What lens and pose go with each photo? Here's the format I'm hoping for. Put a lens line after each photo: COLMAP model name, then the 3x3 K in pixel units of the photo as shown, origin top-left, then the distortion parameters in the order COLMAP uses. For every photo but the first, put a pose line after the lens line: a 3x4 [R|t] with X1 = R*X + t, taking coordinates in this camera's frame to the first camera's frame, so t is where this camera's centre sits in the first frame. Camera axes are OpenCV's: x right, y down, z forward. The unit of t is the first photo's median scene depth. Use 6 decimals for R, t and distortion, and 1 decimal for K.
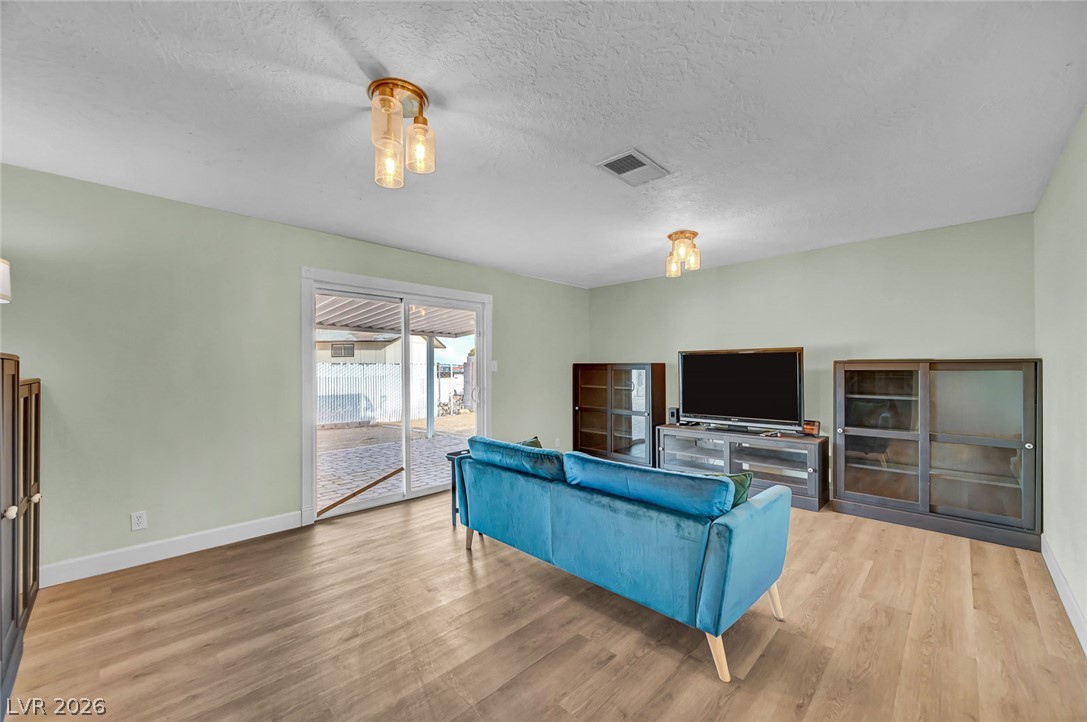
lens RADIAL K [[428.1, 0, 544.0], [0, 428.1, 368.3], [0, 0, 1]] dist [0.000596, 0.000000]
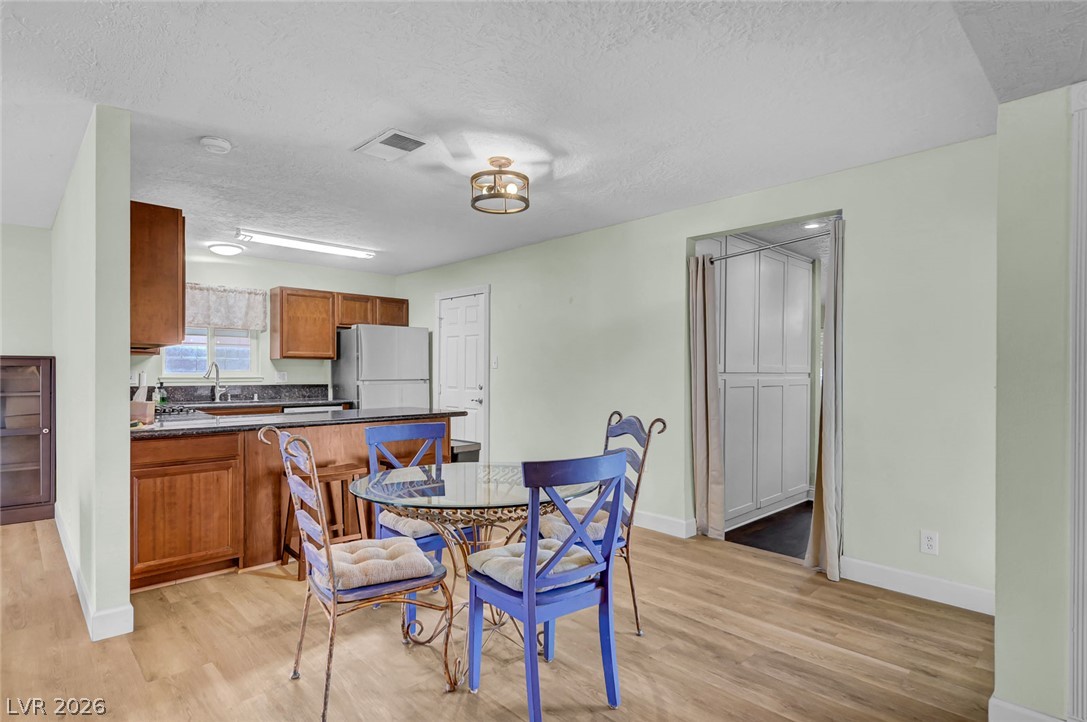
lens RADIAL K [[574.3, 0, 543.5], [0, 574.3, 361.0], [0, 0, 1]] dist [-0.000898, 0.000288]
pose [[0.049884, 0.006207, 0.998736, -0.366160], [0.009881, 0.999929, -0.006708, 0.014456], [-0.998706, 0.010203, 0.049819, -0.437003]]
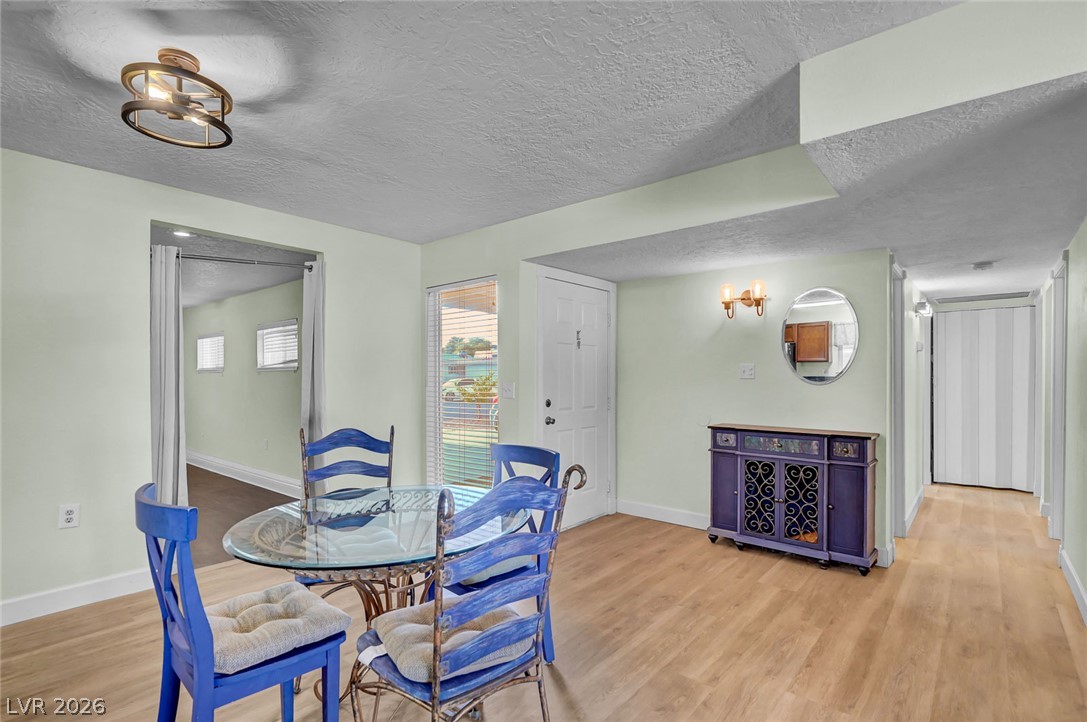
lens RADIAL K [[516.3, 0, 545.6], [0, 516.3, 380.7], [0, 0, 1]] dist [0.001150, 0.000369]
pose [[-0.997893, 0.000481, -0.064882, 0.324864], [-0.000155, 0.999952, 0.009787, 0.004813], [0.064884, 0.009776, -0.997845, 0.378128]]
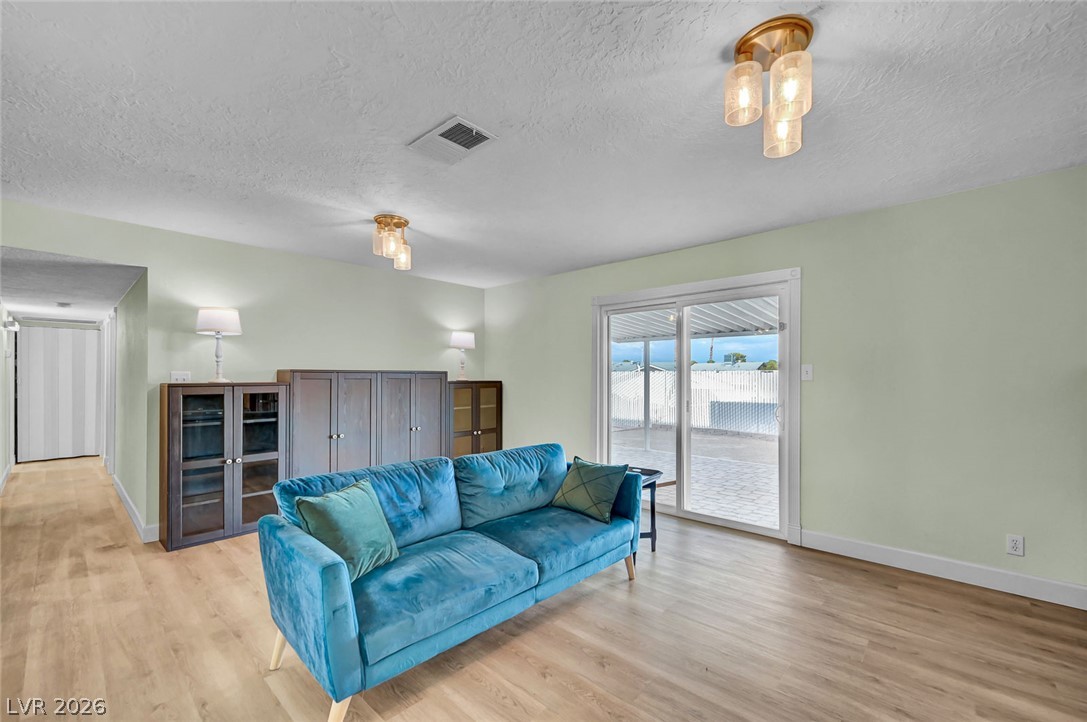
lens RADIAL K [[453.4, 0, 547.4], [0, 453.4, 374.7], [0, 0, 1]] dist [0.000780, 0.000010]
pose [[0.020437, -0.004862, -0.999779, 0.937524], [-0.000425, 0.999988, -0.004871, 0.003420], [0.999791, 0.000524, 0.020434, 0.989851]]
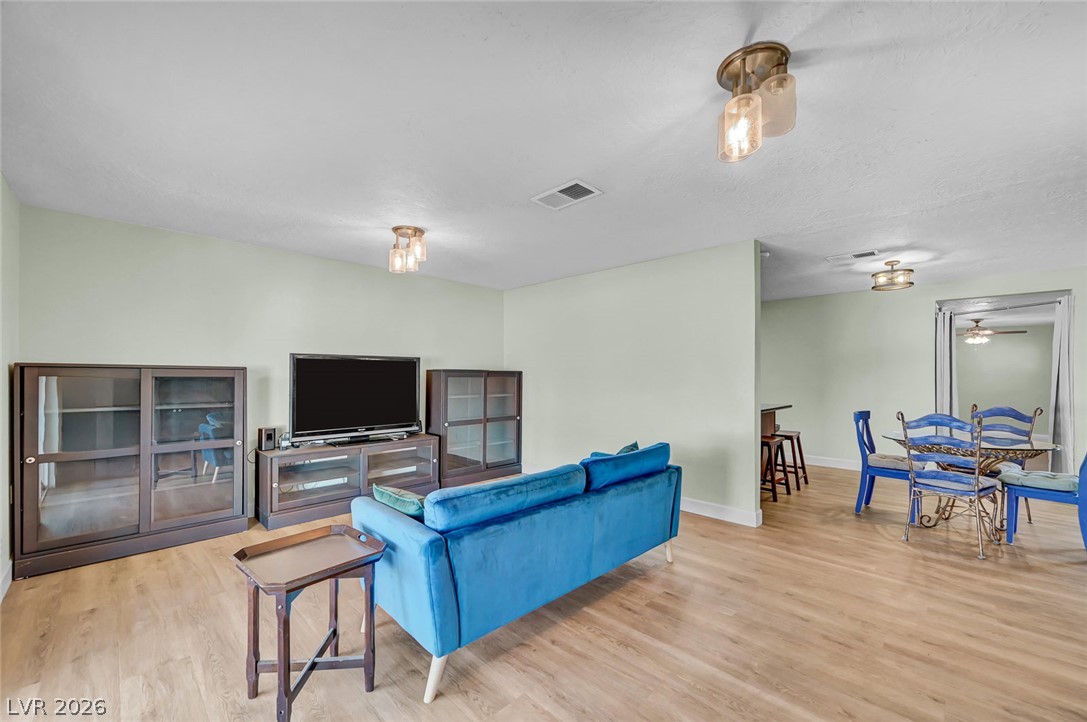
lens RADIAL K [[431.5, 0, 545.5], [0, 431.5, 374.2], [0, 0, 1]] dist [0.000064, 0.000024]
pose [[0.014665, 0.006024, 0.999874, -0.758060], [-0.000666, 0.999982, -0.006015, 0.004494], [-0.999892, -0.000577, 0.014669, 0.871351]]
